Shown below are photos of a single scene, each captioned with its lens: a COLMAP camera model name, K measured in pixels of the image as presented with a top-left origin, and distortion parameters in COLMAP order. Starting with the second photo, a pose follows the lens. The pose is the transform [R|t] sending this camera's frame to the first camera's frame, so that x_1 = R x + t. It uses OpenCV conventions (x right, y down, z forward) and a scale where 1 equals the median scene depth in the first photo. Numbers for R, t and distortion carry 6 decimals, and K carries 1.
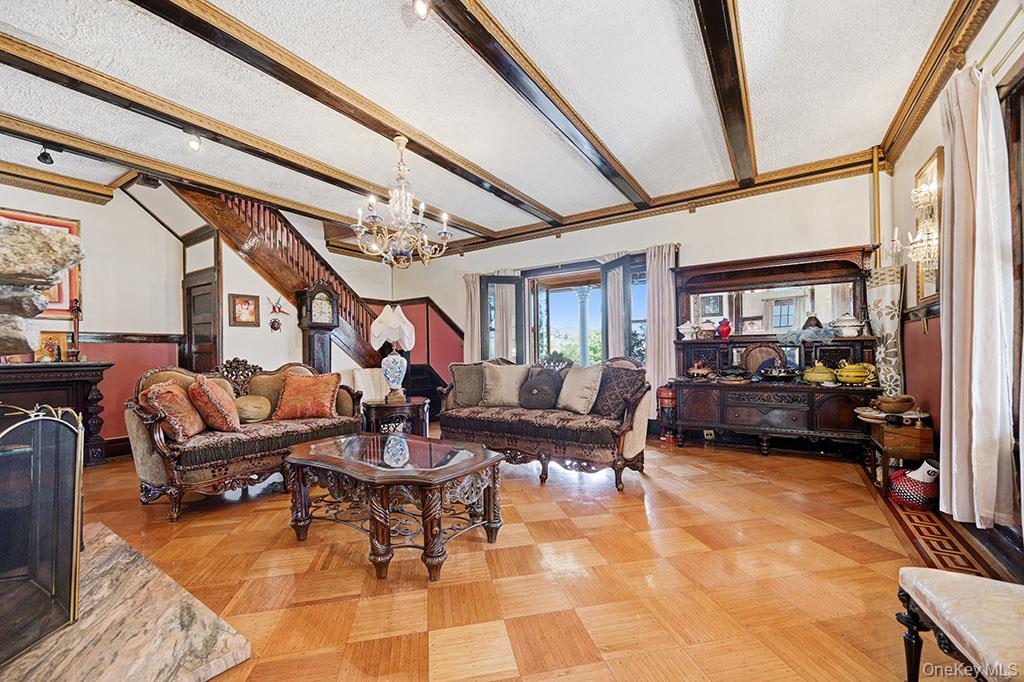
lens RADIAL K [[415.5, 0, 513.1], [0, 415.5, 350.2], [0, 0, 1]] dist [-0.011672, -0.000034]
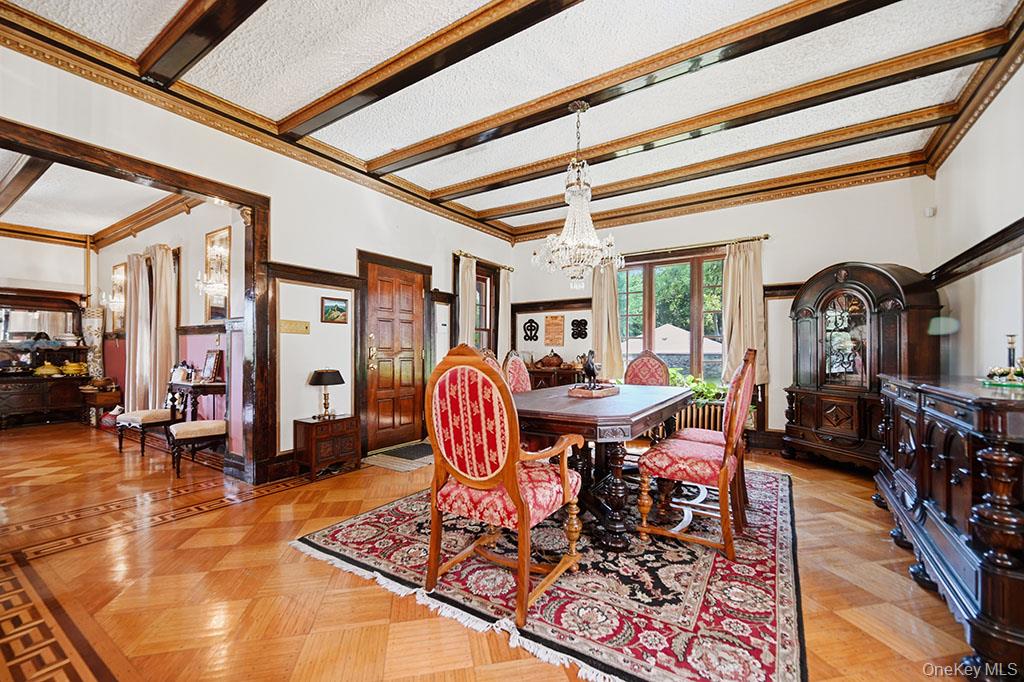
lens RADIAL K [[415.5, 0, 509.0], [0, 415.5, 351.0], [0, 0, 1]] dist [-0.011672, -0.000034]
pose [[-0.004136, 0.006000, 0.999973, -0.861112], [-0.005555, 0.999966, -0.006023, -0.015131], [-0.999976, -0.005580, -0.004103, -0.774713]]
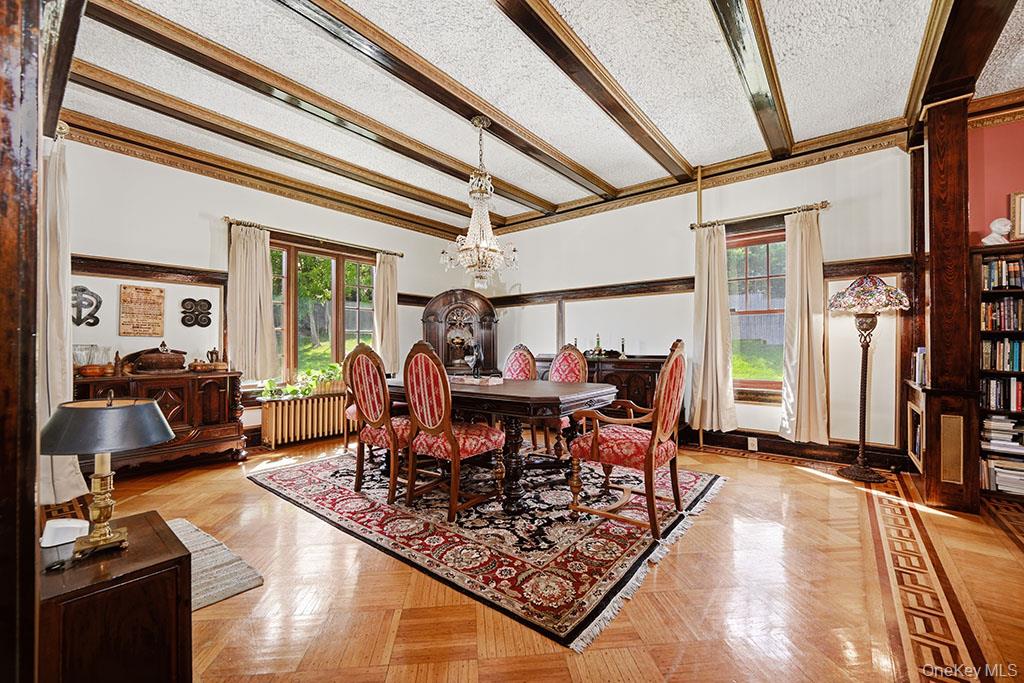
lens RADIAL K [[415.5, 0, 504.9], [0, 415.5, 344.0], [0, 0, 1]] dist [-0.011672, -0.000034]
pose [[-0.994956, 0.005107, 0.100182, 1.679909], [0.003980, 0.999927, -0.011445, -0.001875], [-0.100233, -0.010989, -0.994903, 2.024160]]
